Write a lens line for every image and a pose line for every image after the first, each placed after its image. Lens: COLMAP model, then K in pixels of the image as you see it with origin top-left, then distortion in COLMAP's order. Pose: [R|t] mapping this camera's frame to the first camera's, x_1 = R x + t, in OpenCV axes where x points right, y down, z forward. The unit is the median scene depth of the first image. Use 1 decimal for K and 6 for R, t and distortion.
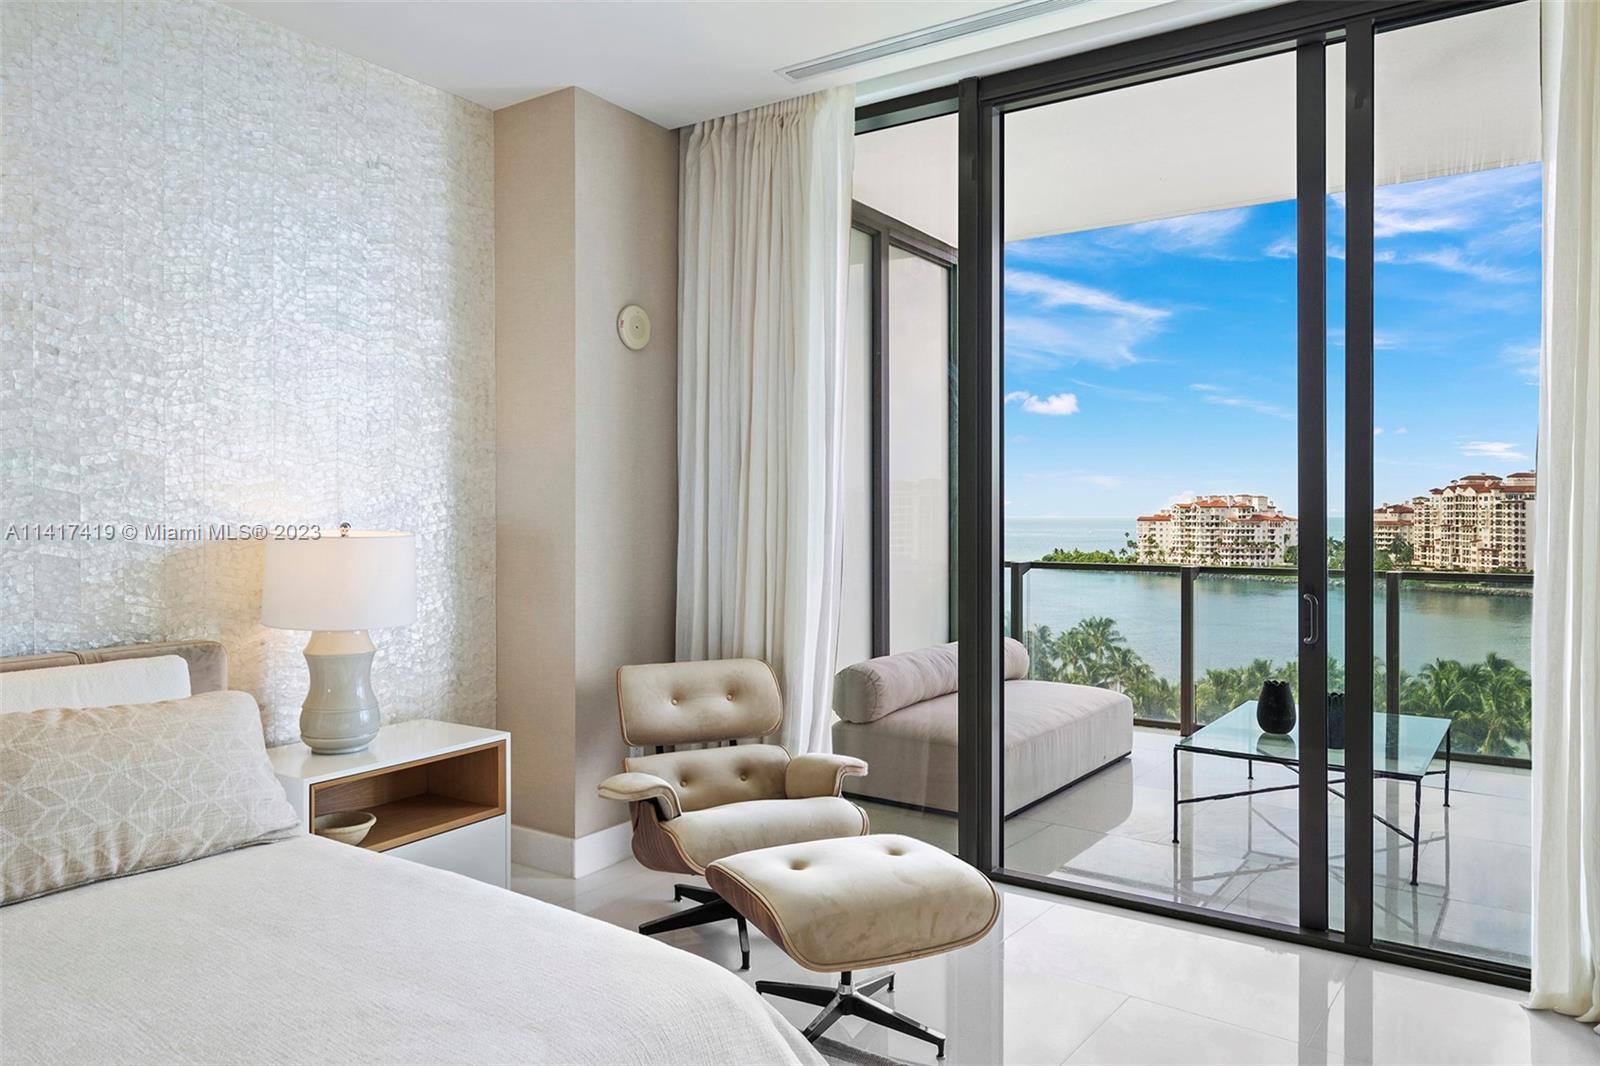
lens RADIAL K [[1163.7, 0, 800.0], [0, 1163.7, 533.0], [0, 0, 1]] dist [0.004079, 0.006257]
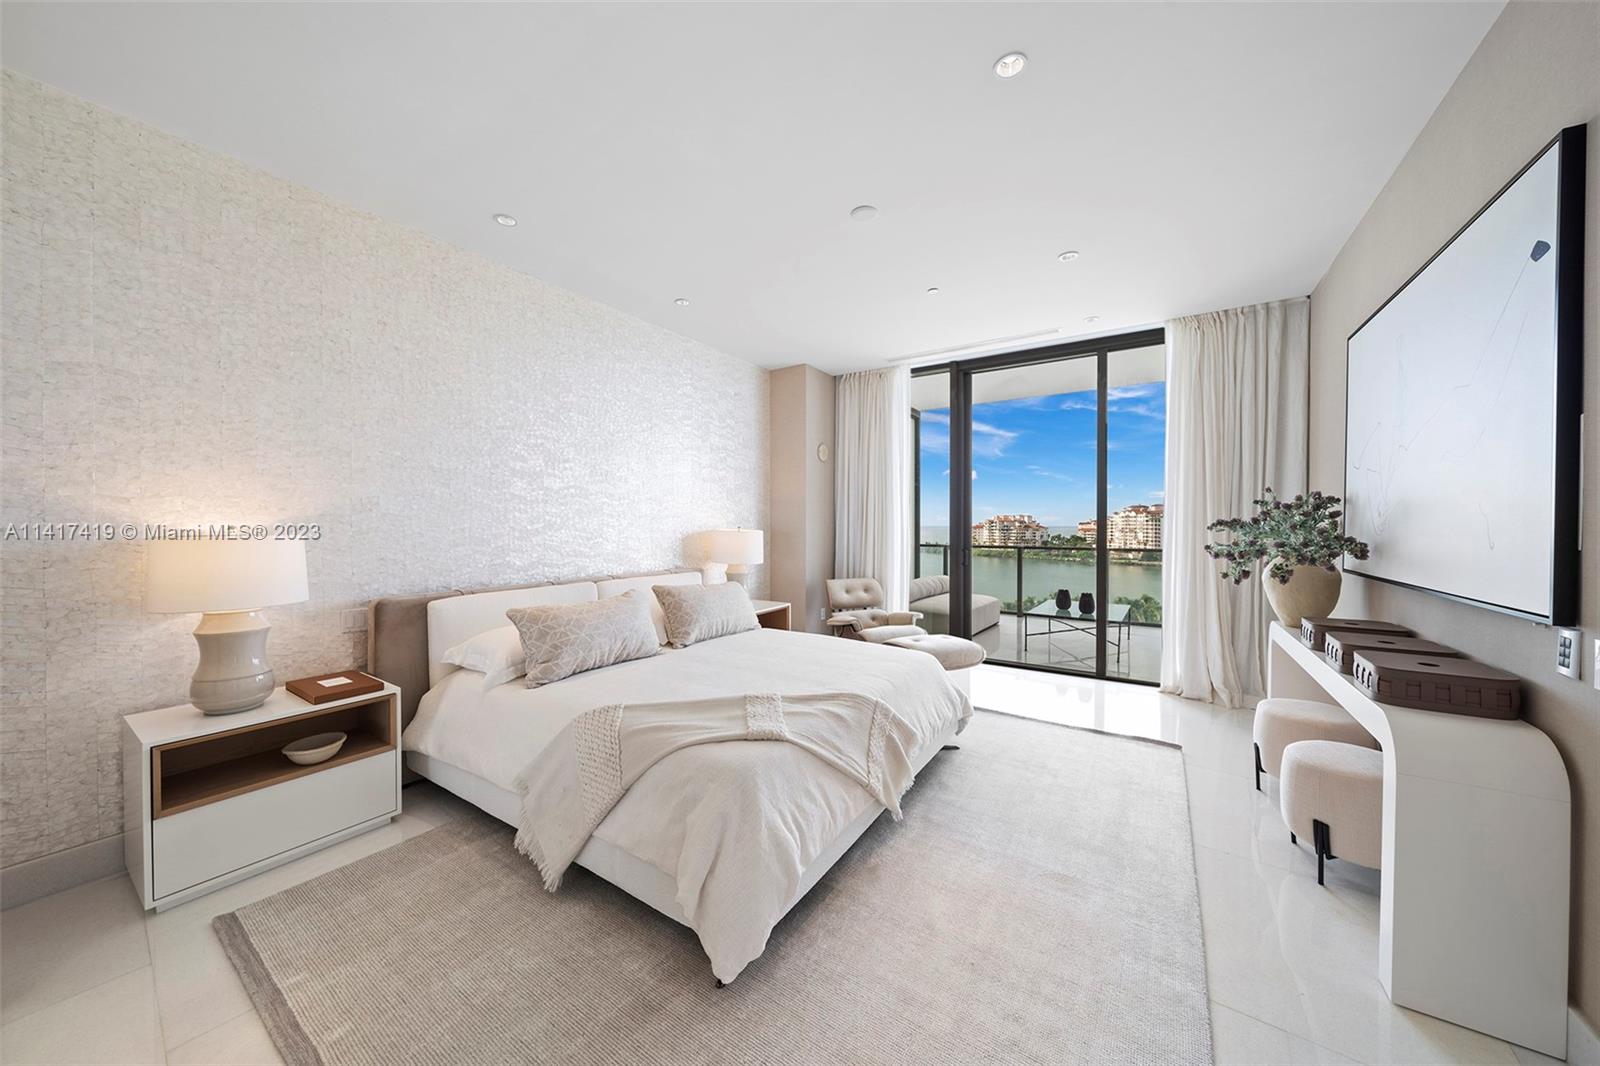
lens RADIAL K [[598.1, 0, 799.7], [0, 598.1, 528.4], [0, 0, 1]] dist [0.010942, 0.000045]
pose [[0.999883, 0.000847, 0.015292, -0.220335], [-0.000700, 0.999953, -0.009630, 0.008155], [-0.015299, 0.009618, 0.999837, -0.359368]]
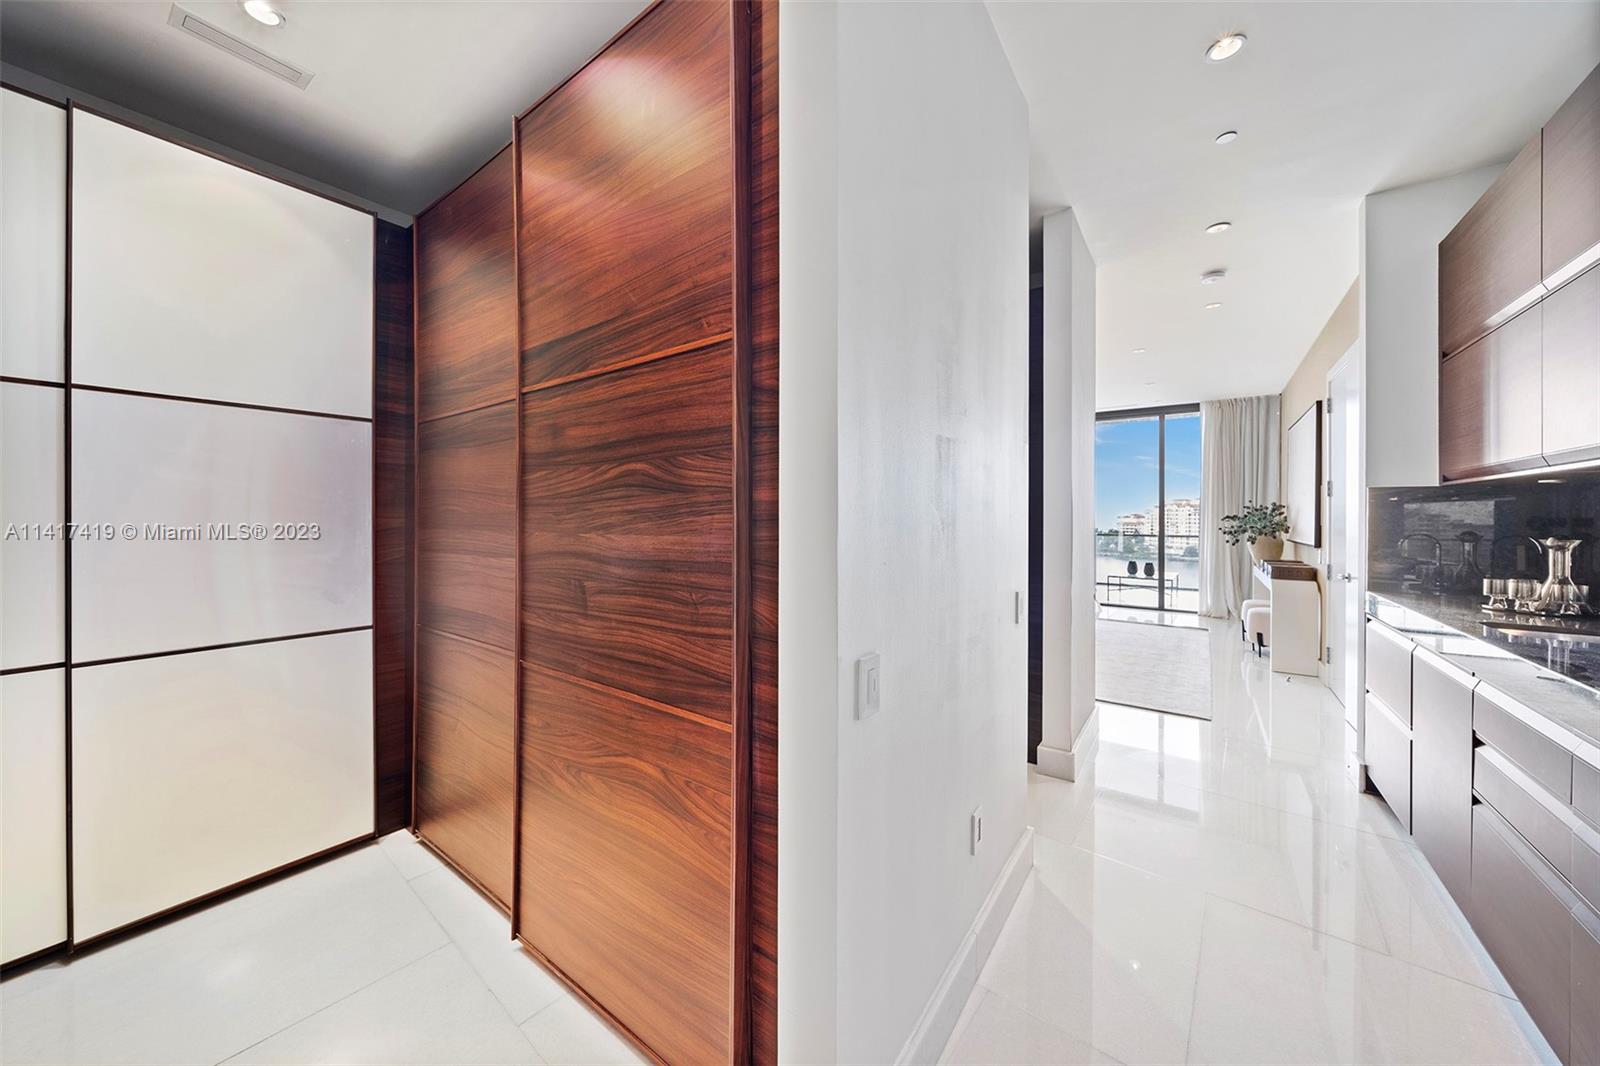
lens RADIAL K [[560.8, 0, 800.0], [0, 560.8, 519.4], [0, 0, 1]] dist [-0.001023, -0.000050]
pose [[0.997572, 0.002325, -0.069605, -0.702644], [-0.003322, 0.999893, -0.014213, 0.024077], [0.069565, 0.014410, 0.997473, -1.171149]]
